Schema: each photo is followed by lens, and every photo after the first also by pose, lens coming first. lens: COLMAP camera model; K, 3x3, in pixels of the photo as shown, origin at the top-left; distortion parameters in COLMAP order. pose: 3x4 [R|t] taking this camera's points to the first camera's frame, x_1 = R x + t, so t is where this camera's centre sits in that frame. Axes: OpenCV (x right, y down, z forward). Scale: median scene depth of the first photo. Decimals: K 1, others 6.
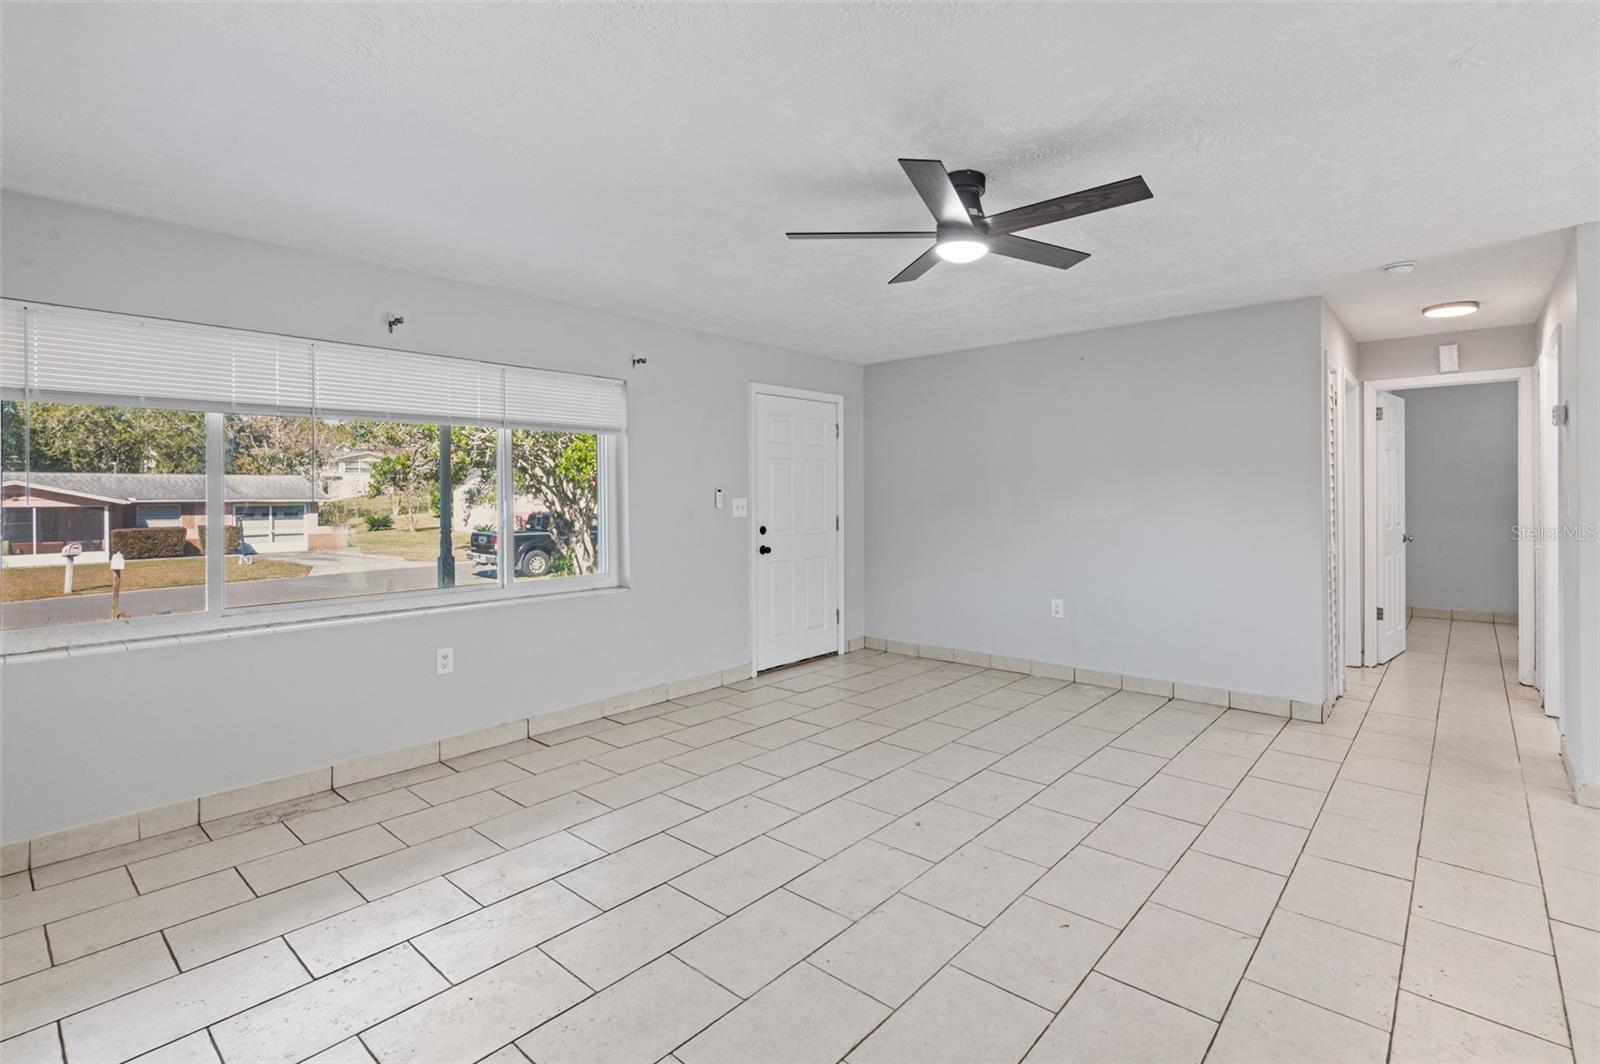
lens RADIAL K [[750.1, 0, 792.6], [0, 750.1, 496.0], [0, 0, 1]] dist [0.000611, 0.000274]
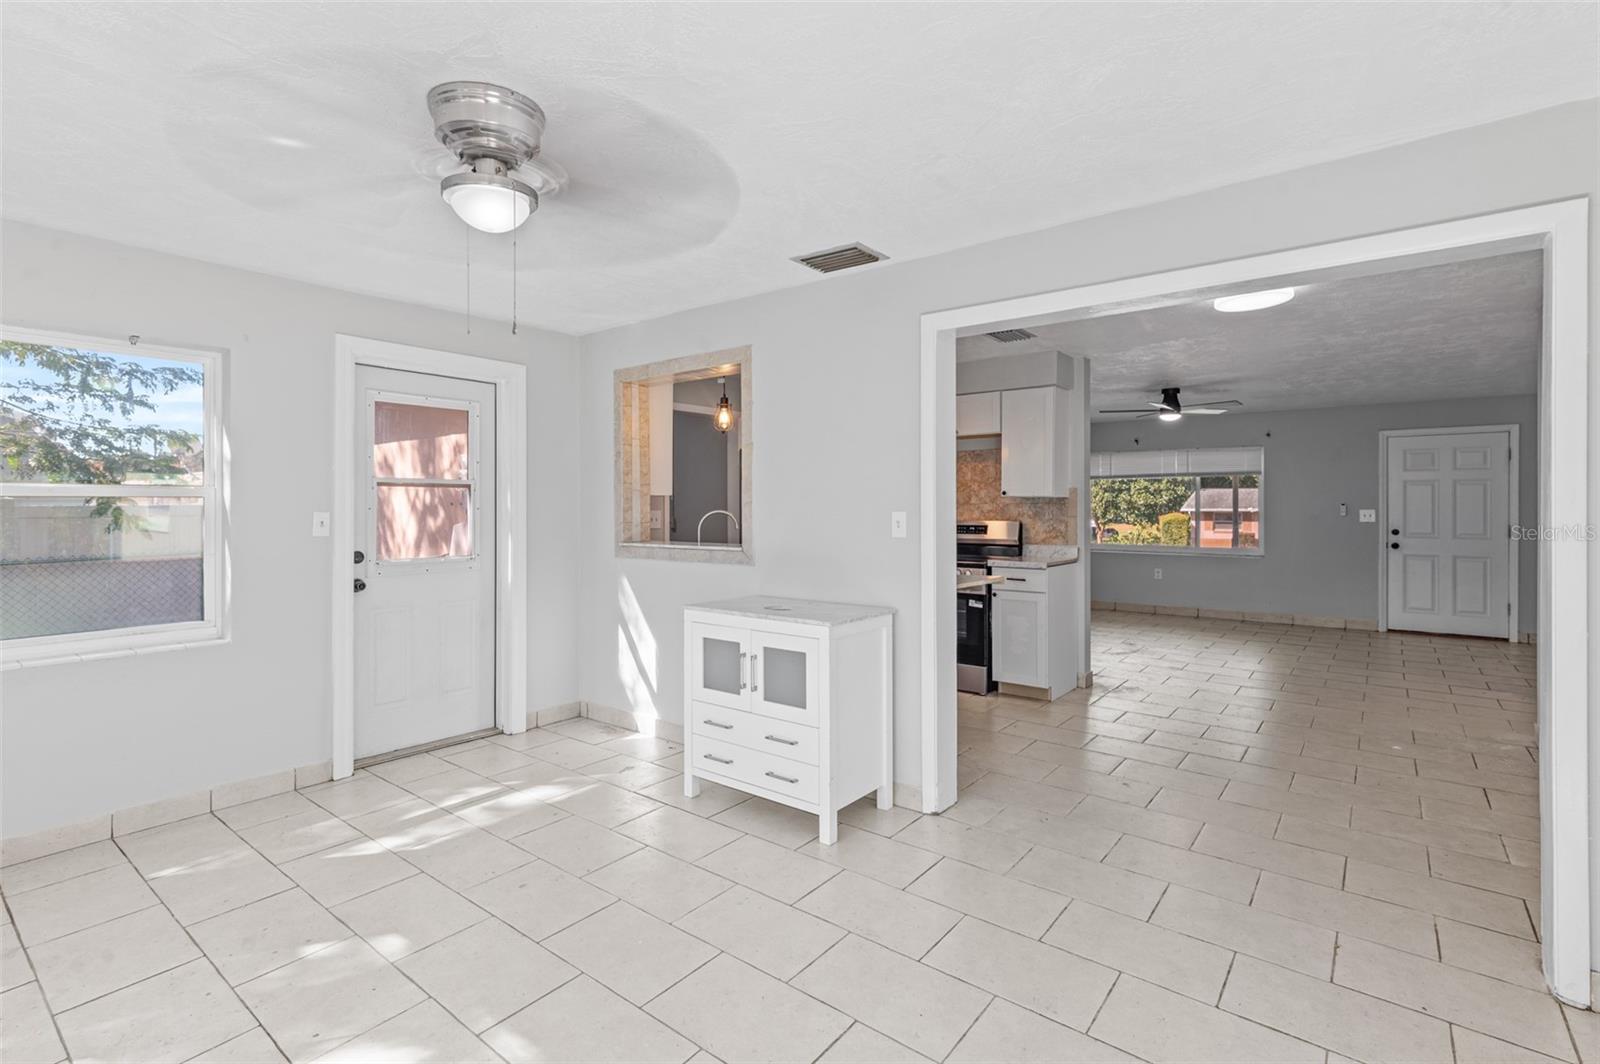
lens RADIAL K [[748.6, 0, 798.9], [0, 748.6, 509.5], [0, 0, 1]] dist [0.000397, 0.000323]
pose [[0.064184, 0.009111, -0.997896, 1.438276], [-0.003463, 0.999954, 0.008907, -0.007135], [0.997932, 0.002884, 0.064213, -0.251286]]
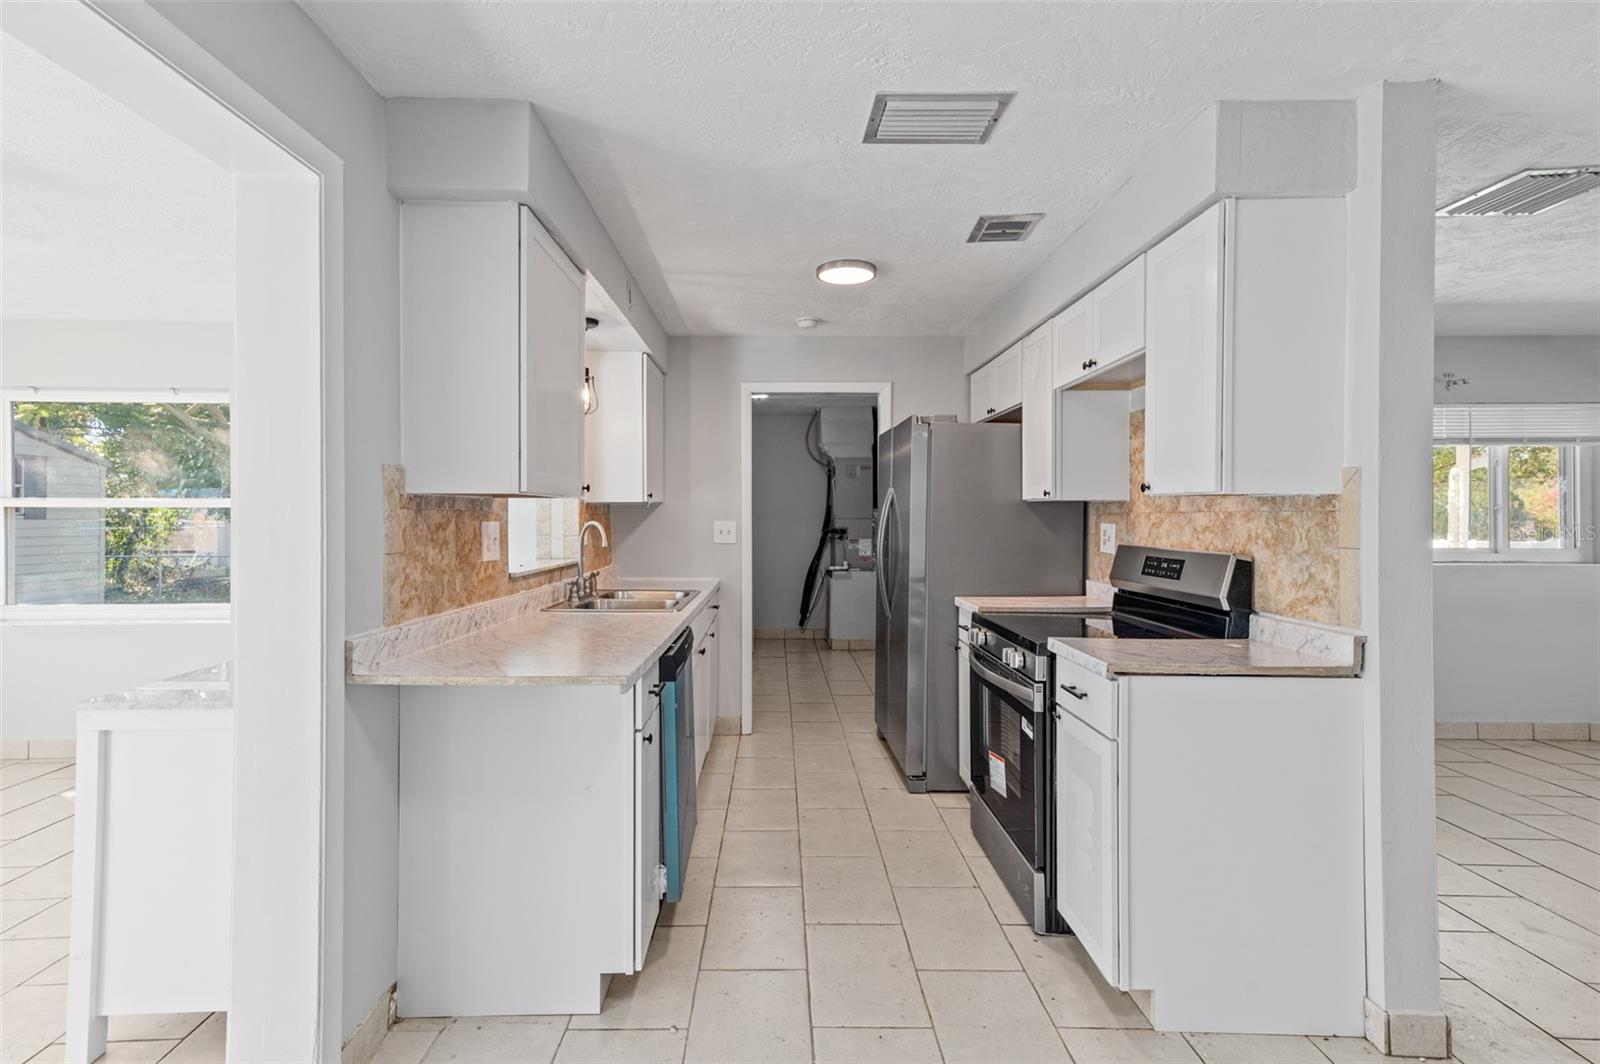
lens RADIAL K [[737.6, 0, 778.6], [0, 737.6, 514.0], [0, 0, 1]] dist [0.019169, 0.001063]
pose [[-0.741693, 0.003475, -0.670731, 0.853926], [-0.000272, 0.999985, 0.005482, -0.007927], [0.670739, 0.004249, -0.741681, 0.304847]]
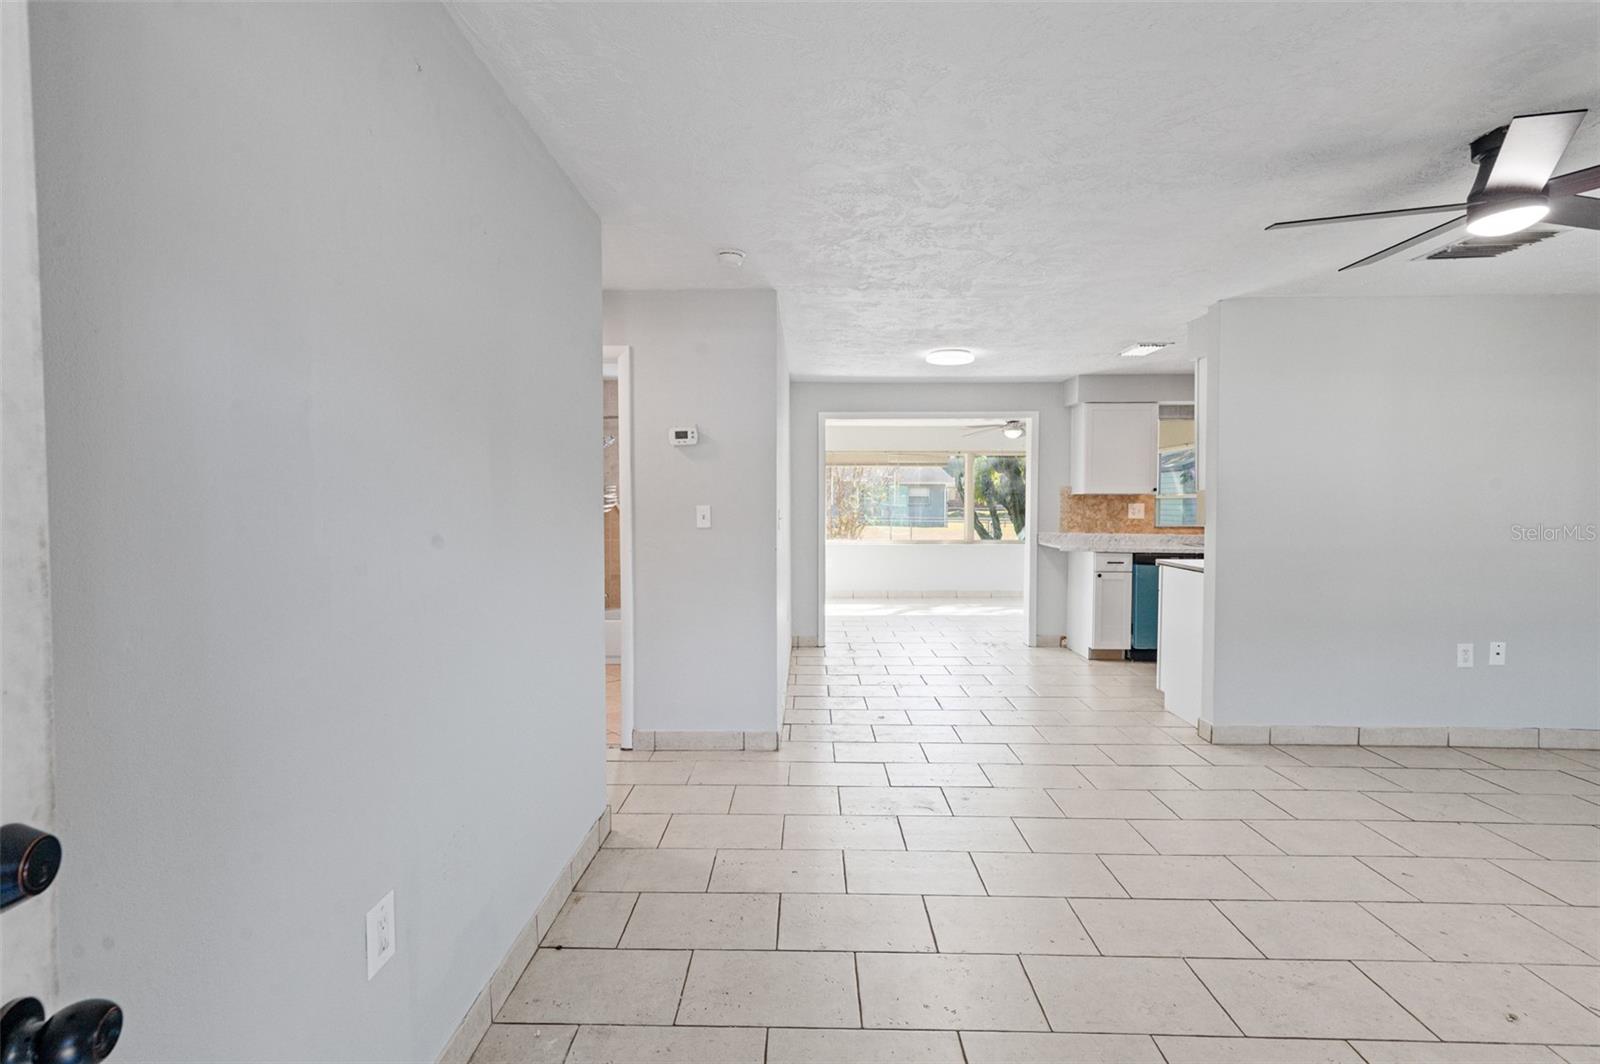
lens RADIAL K [[735.6, 0, 798.1], [0, 735.6, 520.9], [0, 0, 1]] dist [-0.001033, 0.000667]
pose [[-0.653736, -0.016477, 0.756543, 0.056048], [0.004775, 0.999653, 0.025898, -0.005509], [-0.756708, 0.020543, -0.653431, 1.110218]]
